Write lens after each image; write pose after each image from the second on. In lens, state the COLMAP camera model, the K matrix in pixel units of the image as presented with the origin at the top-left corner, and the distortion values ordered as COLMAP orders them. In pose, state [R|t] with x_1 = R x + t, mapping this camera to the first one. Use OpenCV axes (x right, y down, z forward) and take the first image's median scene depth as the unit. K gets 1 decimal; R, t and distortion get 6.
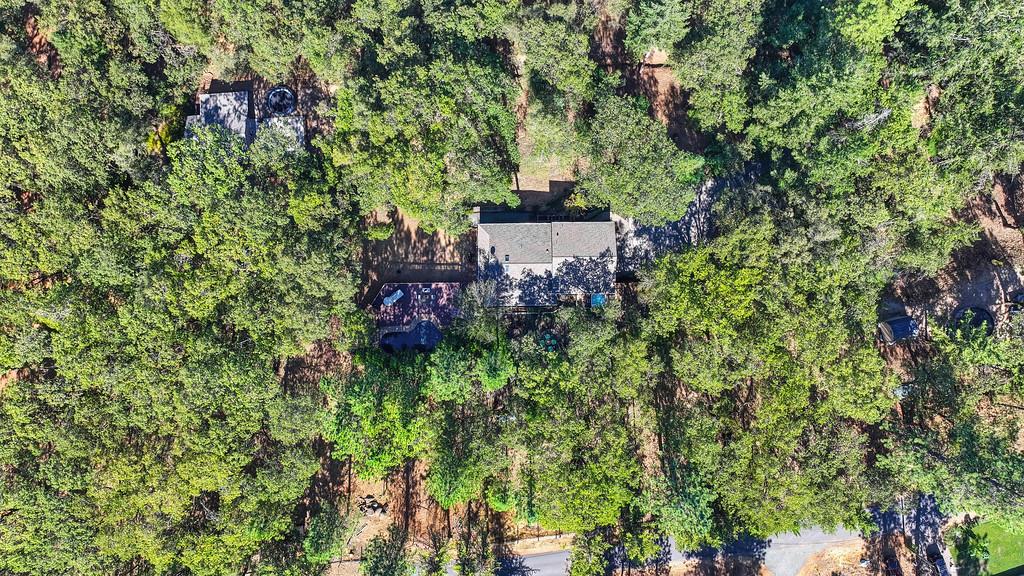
lens RADIAL K [[741.9, 0, 512.9], [0, 741.9, 287.7], [0, 0, 1]] dist [0.007473, -0.000527]
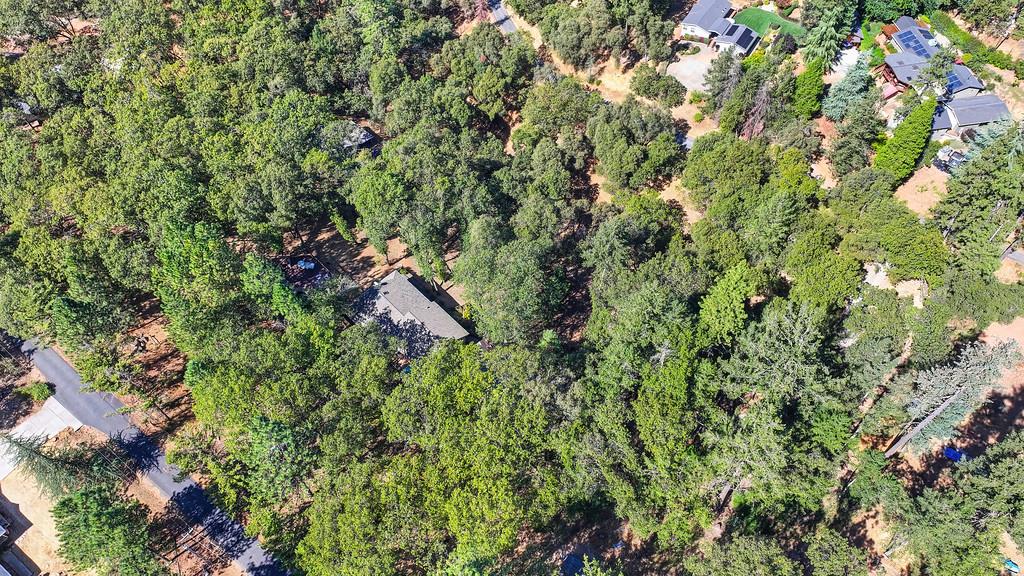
lens RADIAL K [[741.9, 0, 510.9], [0, 741.9, 287.2], [0, 0, 1]] dist [0.007473, -0.000527]
pose [[0.686608, 0.604299, -0.404218, 0.595452], [-0.727022, 0.572911, -0.378434, 0.255387], [0.002894, 0.553711, 0.832704, 0.001992]]
